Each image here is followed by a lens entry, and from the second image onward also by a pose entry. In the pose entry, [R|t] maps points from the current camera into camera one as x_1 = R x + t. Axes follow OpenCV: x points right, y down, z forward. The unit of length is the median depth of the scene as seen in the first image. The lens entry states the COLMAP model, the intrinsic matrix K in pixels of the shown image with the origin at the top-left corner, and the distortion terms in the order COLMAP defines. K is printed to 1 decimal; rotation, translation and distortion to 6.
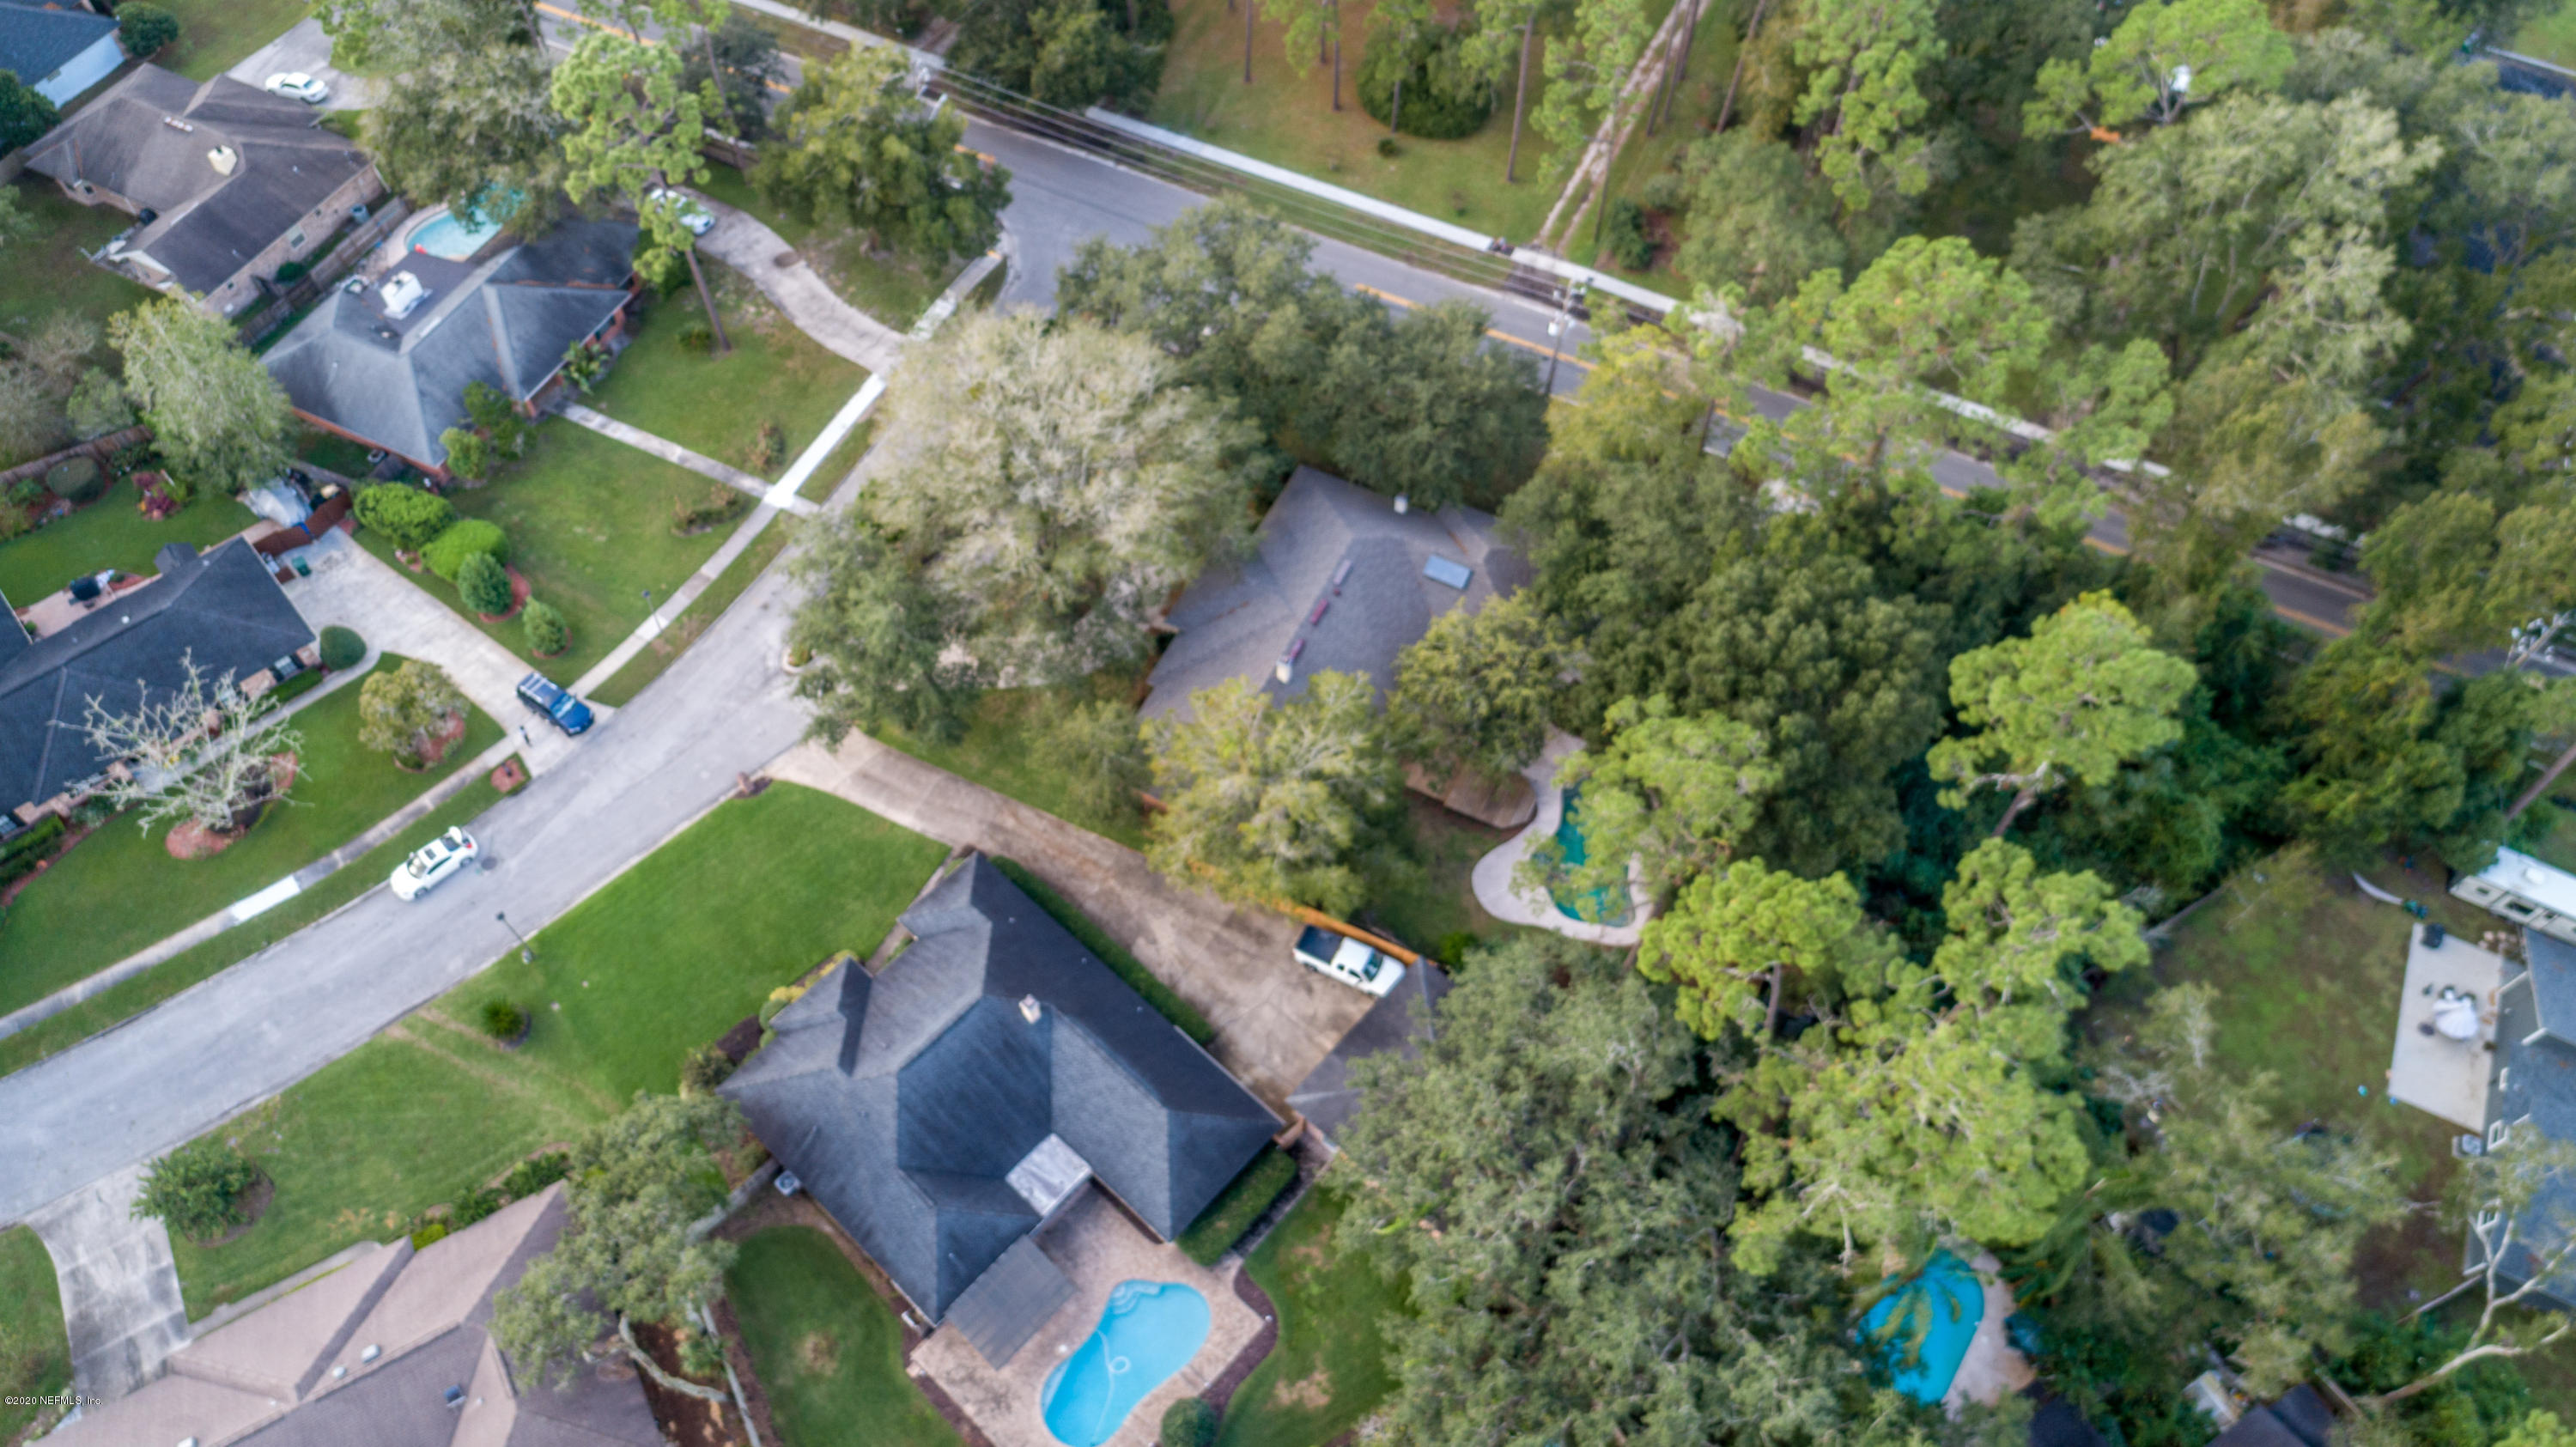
lens RADIAL K [[1719.3, 0, 1288.0], [0, 1719.3, 723.5], [0, 0, 1]] dist [-0.022920, 0.010990]
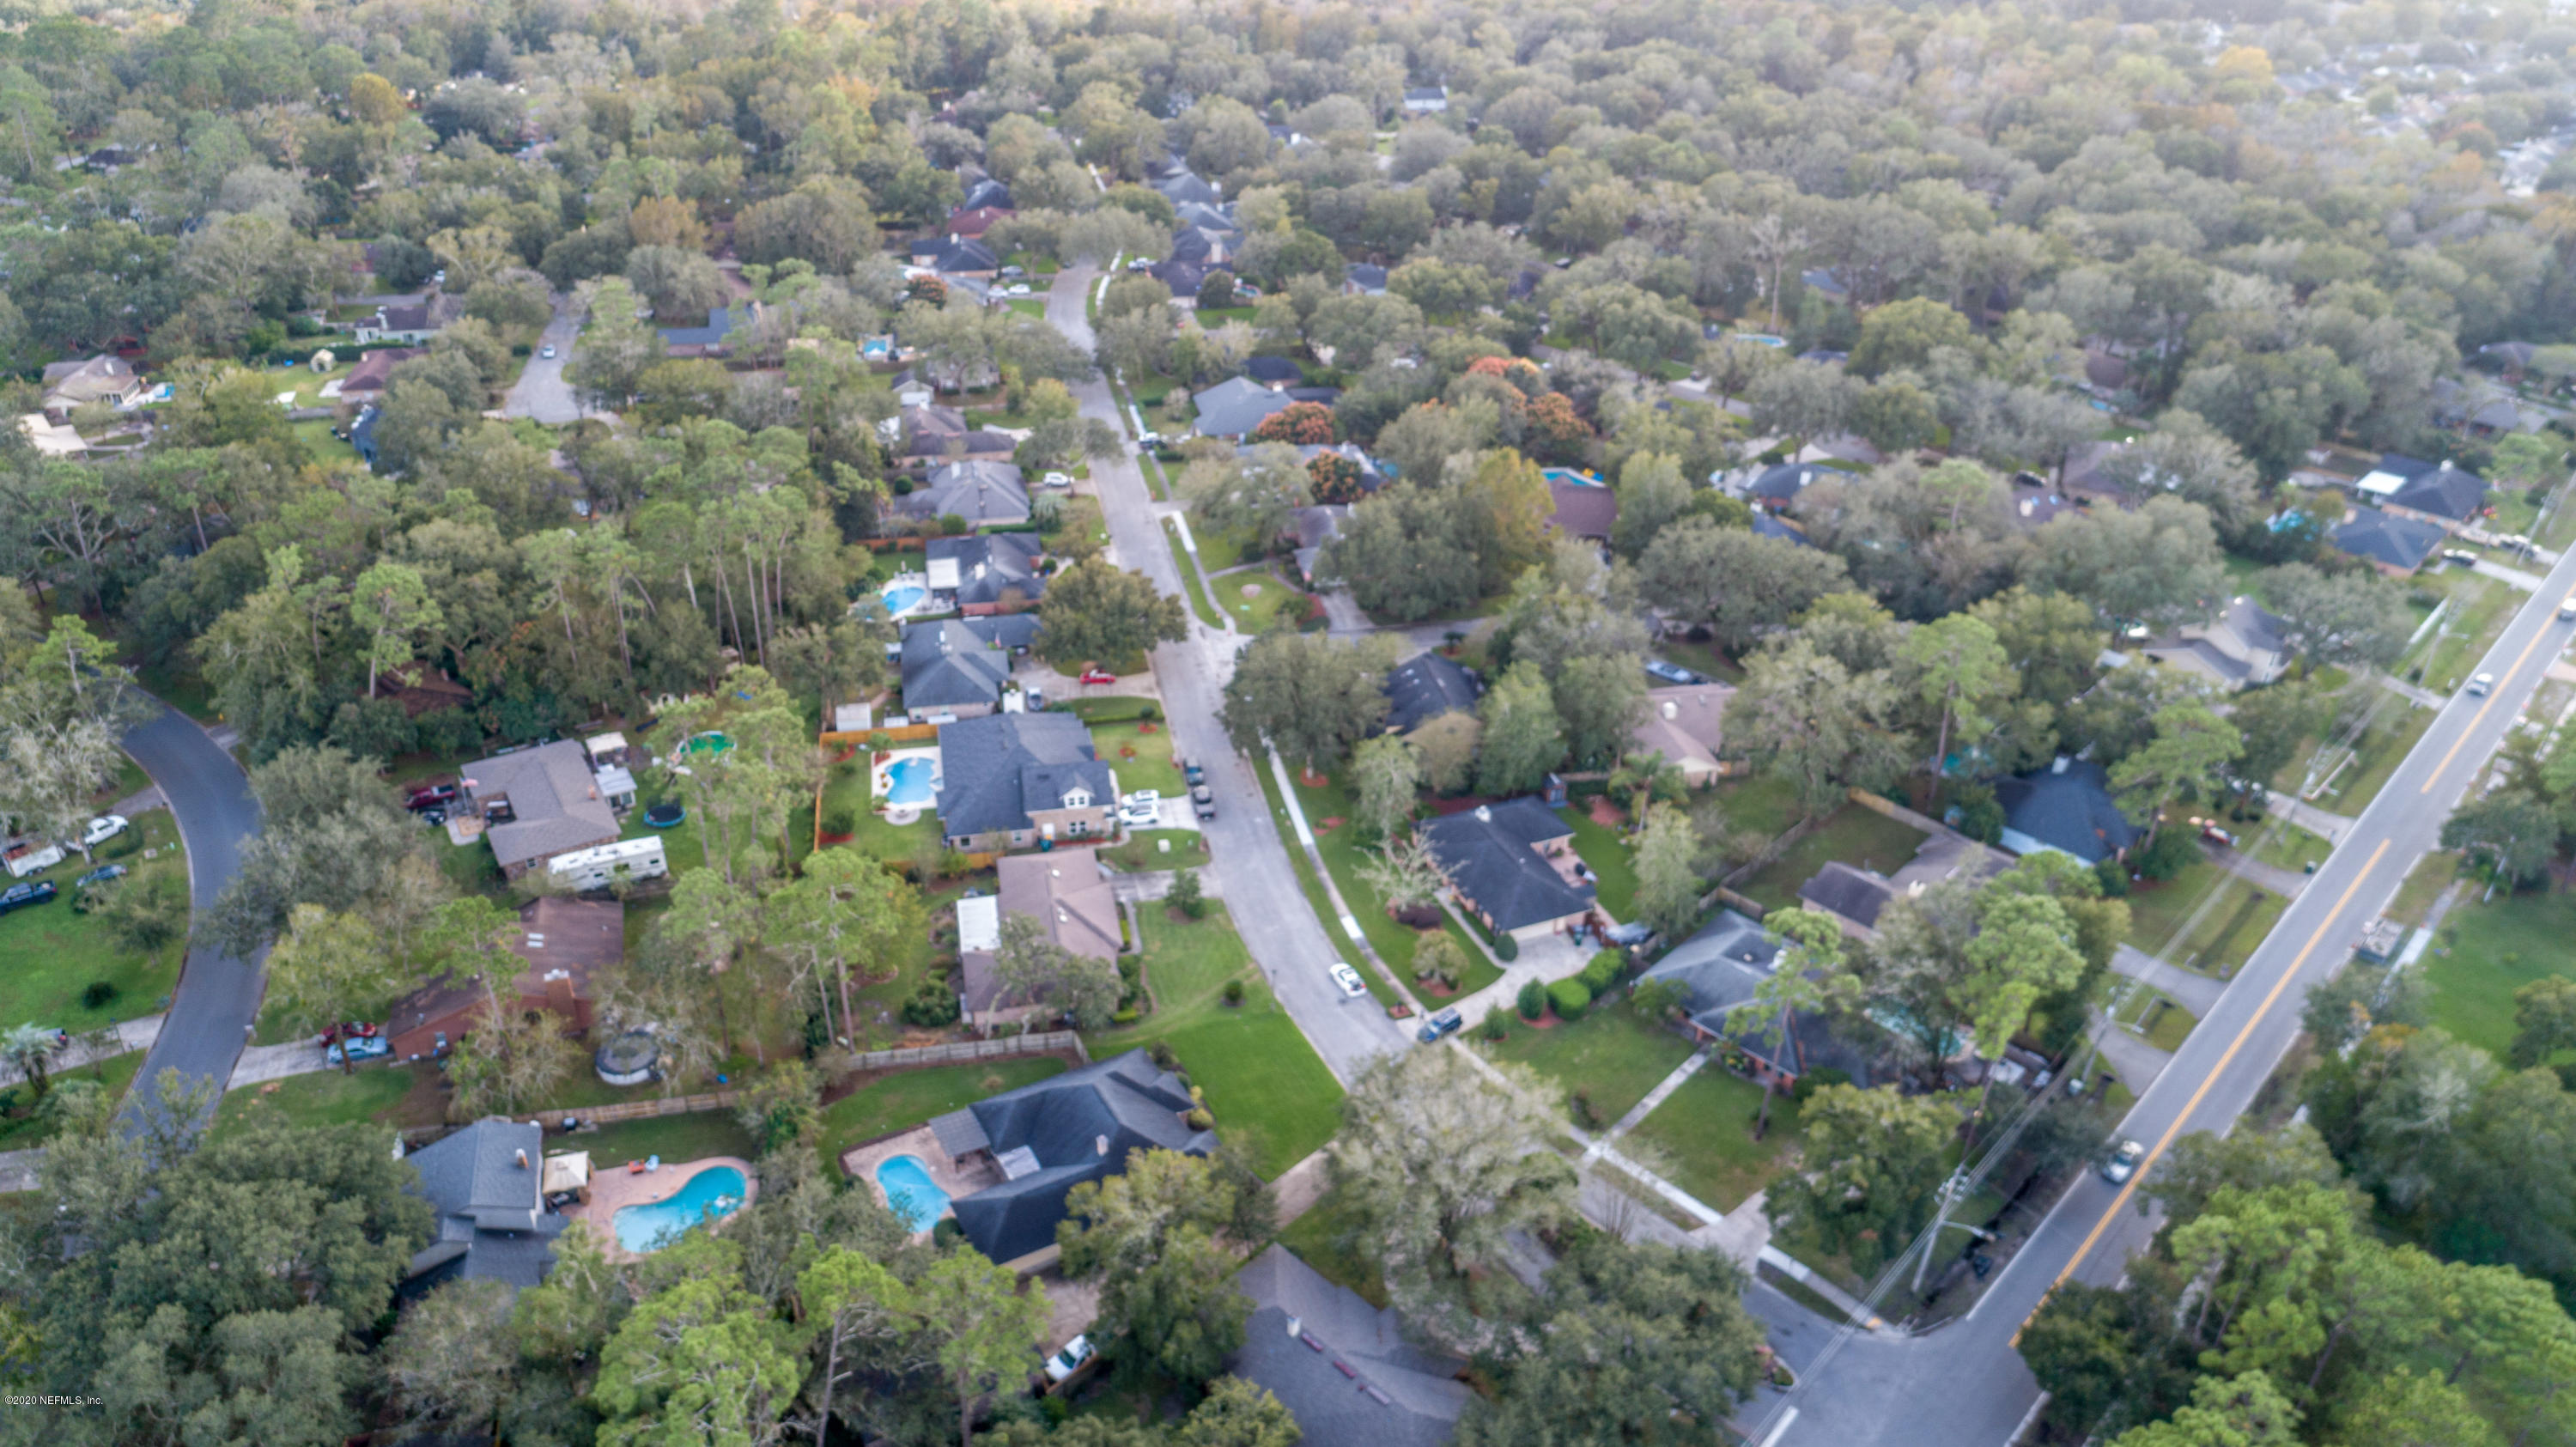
lens RADIAL K [[1719.3, 0, 1288.0], [0, 1719.3, 723.5], [0, 0, 1]] dist [-0.022920, 0.010990]
pose [[-0.312589, 0.449579, -0.836760, 0.828239], [-0.808540, 0.336410, 0.482795, -0.759512], [0.498548, 0.827470, 0.258345, 0.268791]]
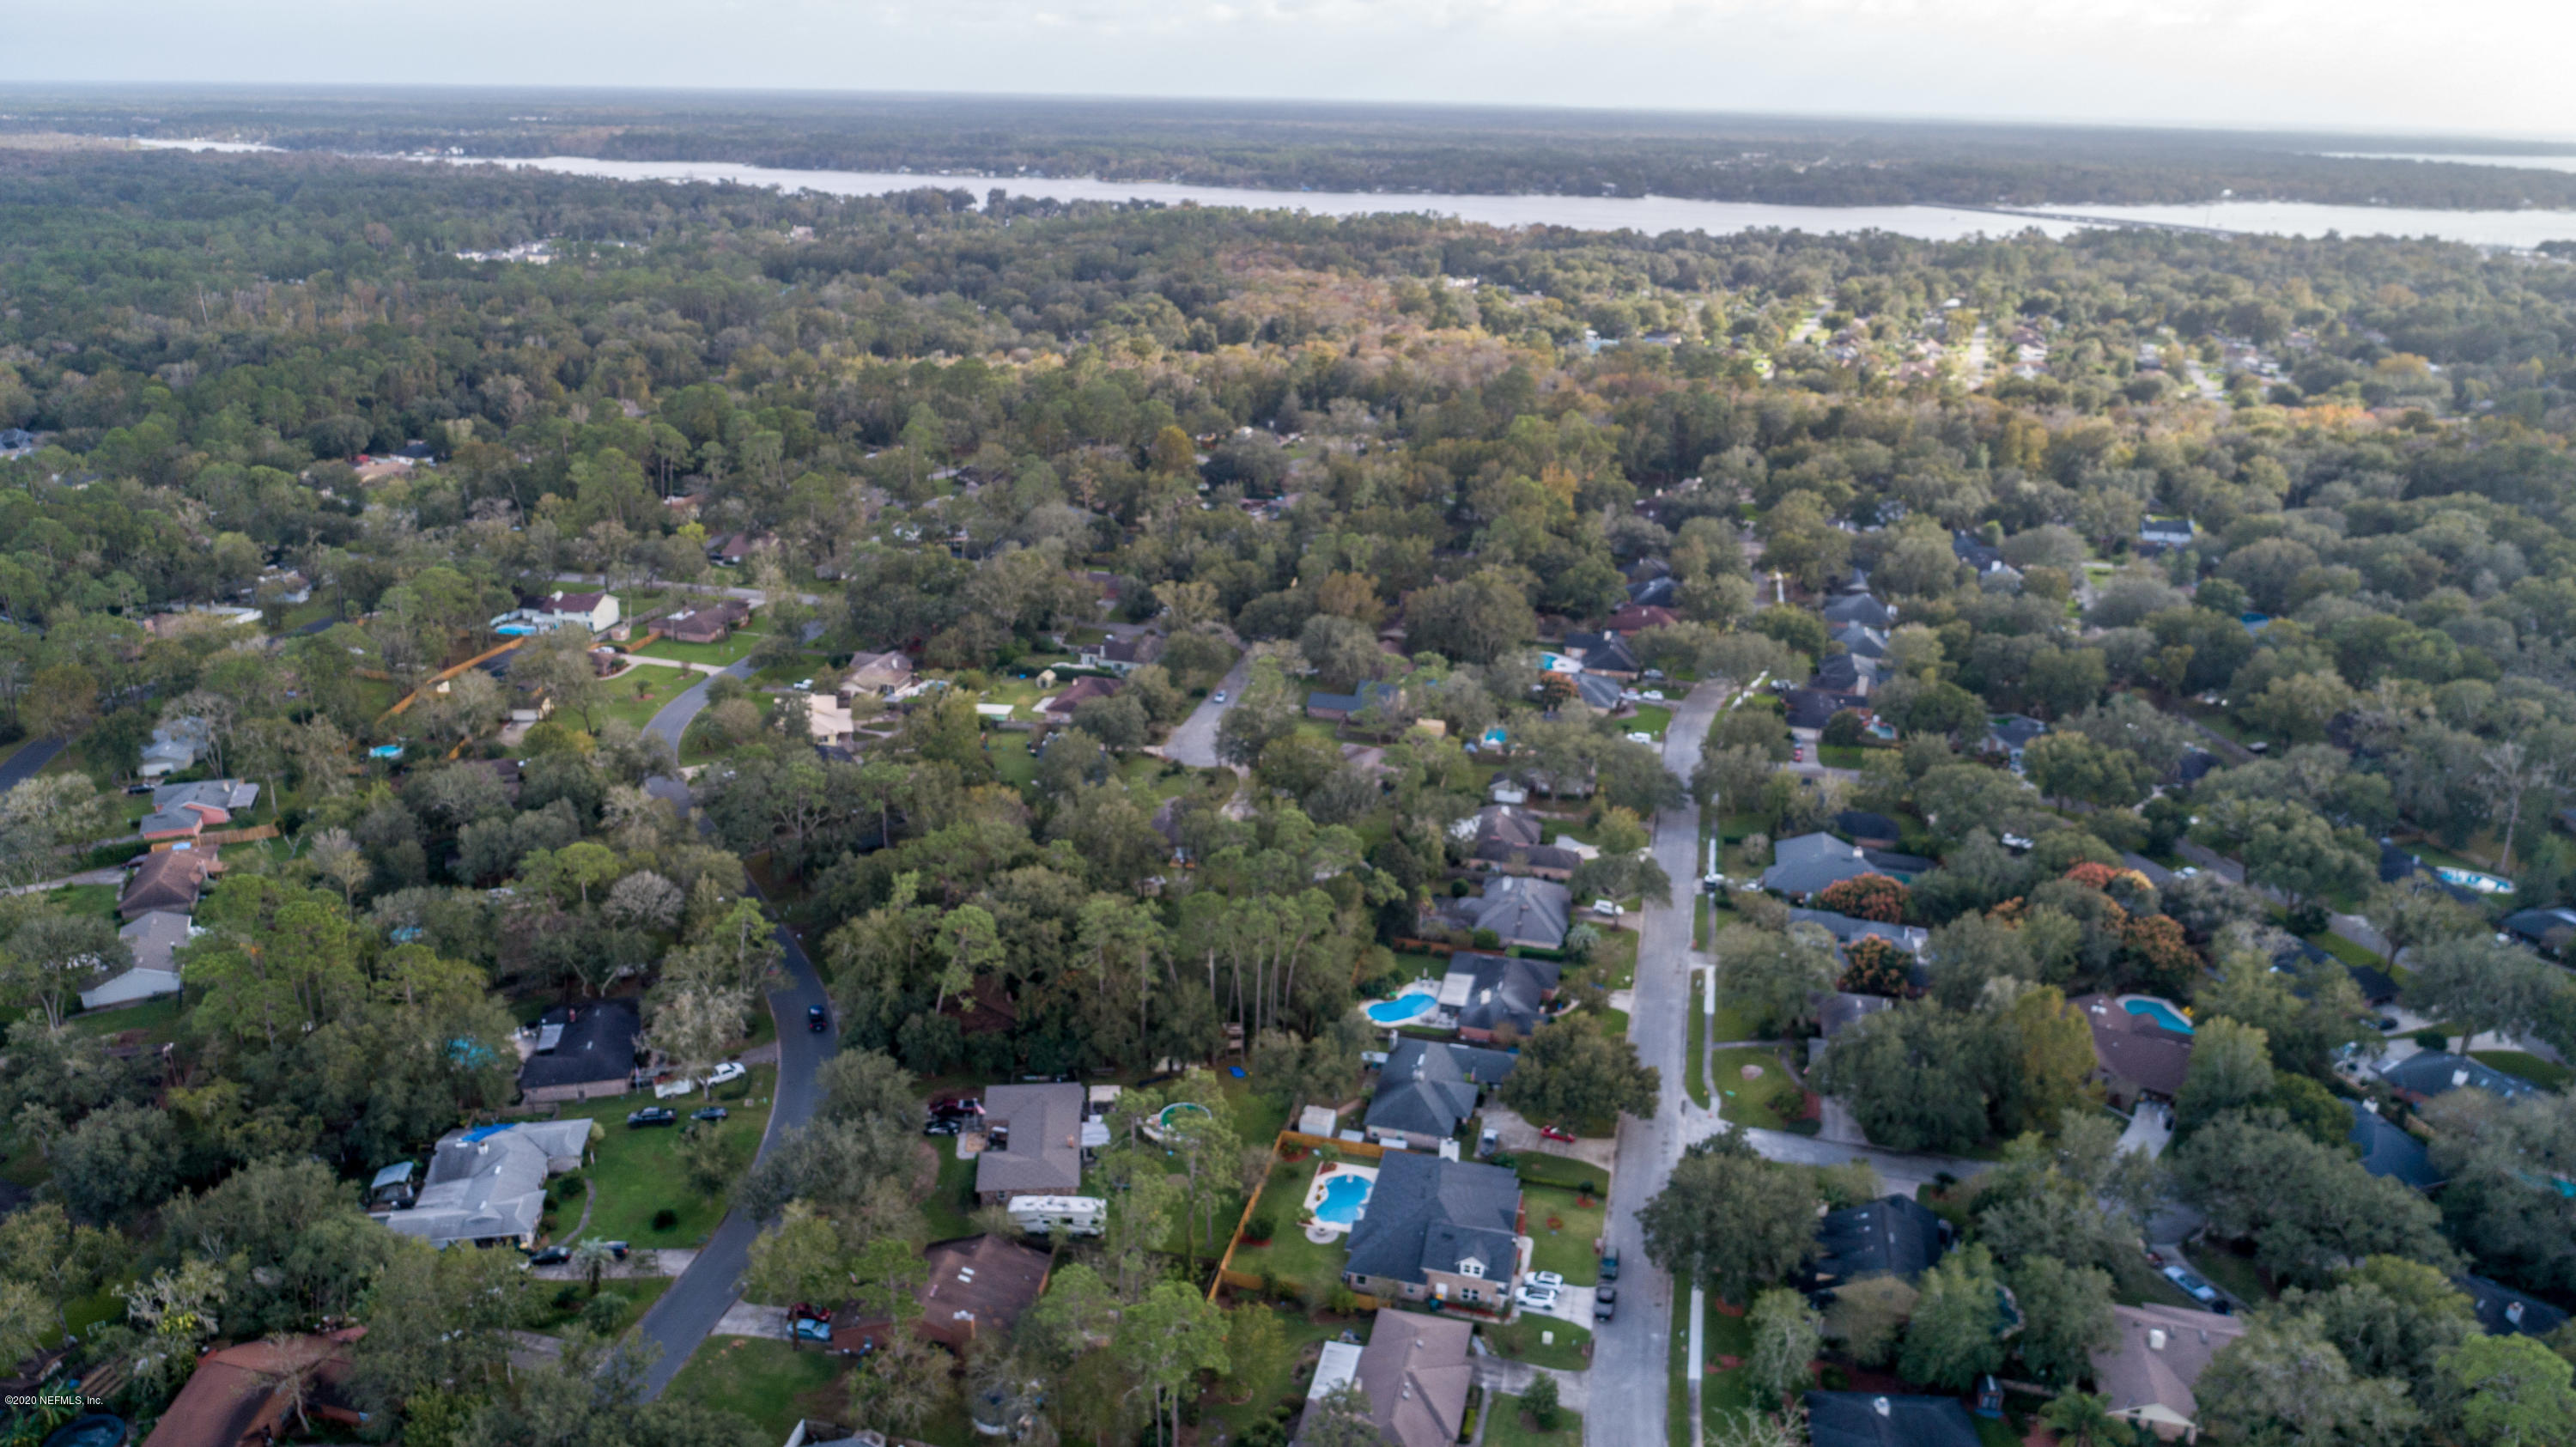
lens RADIAL K [[1719.3, 0, 1288.0], [0, 1719.3, 723.5], [0, 0, 1]] dist [-0.022920, 0.010990]
pose [[-0.696235, 0.216202, -0.684481, 0.690367], [-0.618654, 0.302866, 0.724941, -1.073050], [0.364040, 0.928186, -0.077112, 0.218116]]
